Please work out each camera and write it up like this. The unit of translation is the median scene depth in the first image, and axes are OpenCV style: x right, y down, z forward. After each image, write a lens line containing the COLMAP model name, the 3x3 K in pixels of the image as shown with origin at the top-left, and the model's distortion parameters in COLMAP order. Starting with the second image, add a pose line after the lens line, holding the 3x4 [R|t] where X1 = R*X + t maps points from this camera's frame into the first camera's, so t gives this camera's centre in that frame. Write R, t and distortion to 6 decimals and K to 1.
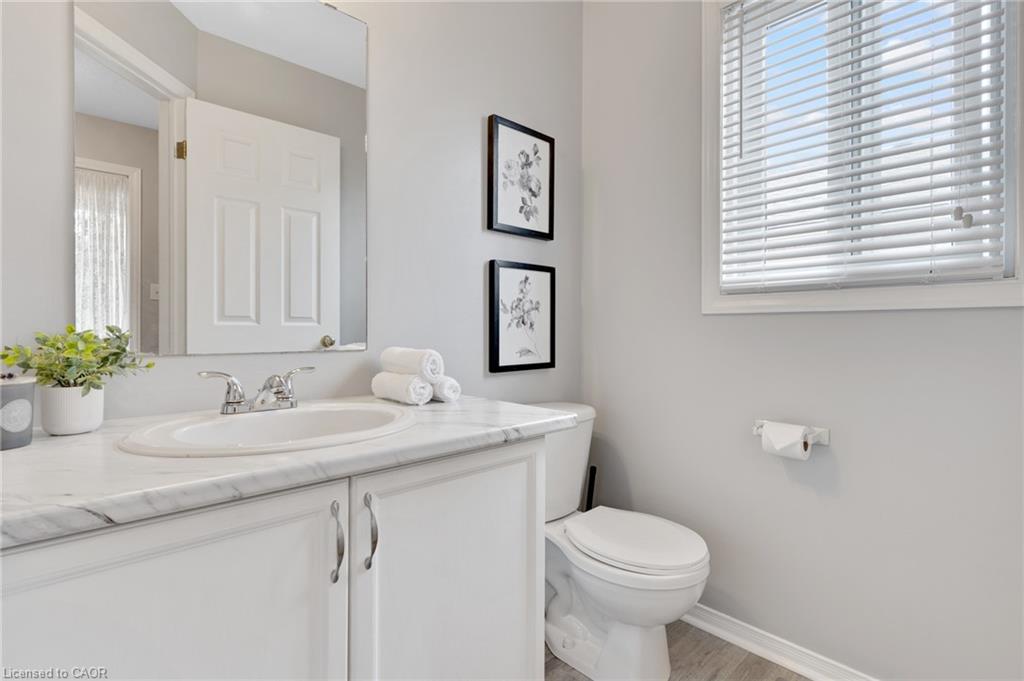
lens RADIAL K [[500.4, 0, 529.1], [0, 500.4, 333.3], [0, 0, 1]] dist [0.002203, -0.000649]
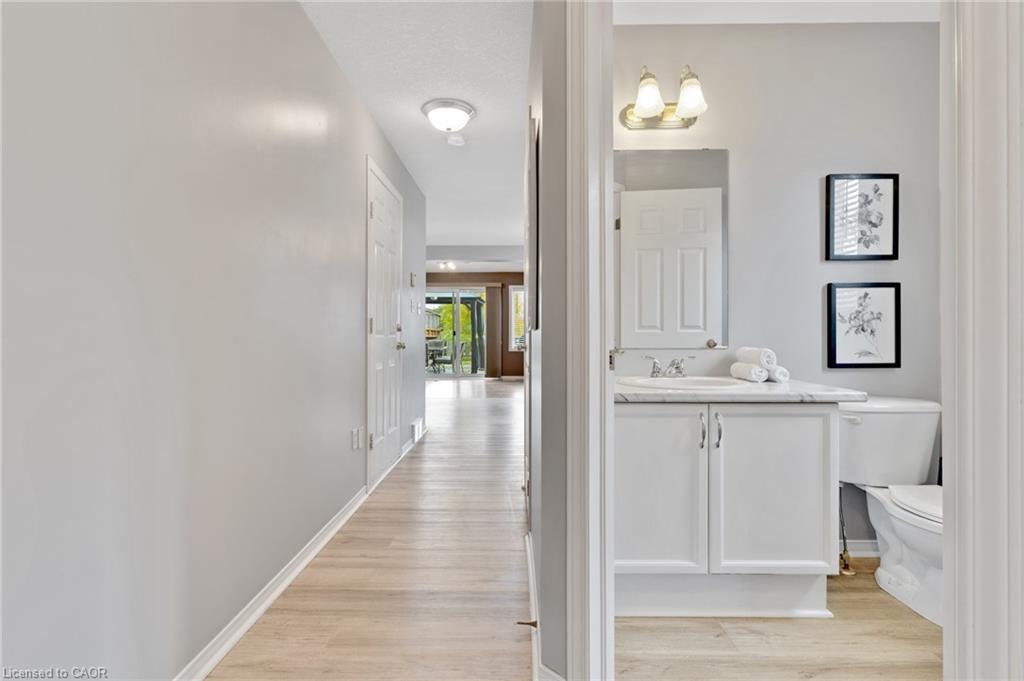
lens RADIAL K [[500.4, 0, 493.9], [0, 500.4, 333.2], [0, 0, 1]] dist [0.002203, -0.000649]
pose [[0.690548, -0.004065, -0.723276, 0.271730], [-0.000858, 0.999979, -0.006439, -0.004616], [0.723286, 0.005067, 0.690530, -0.561812]]
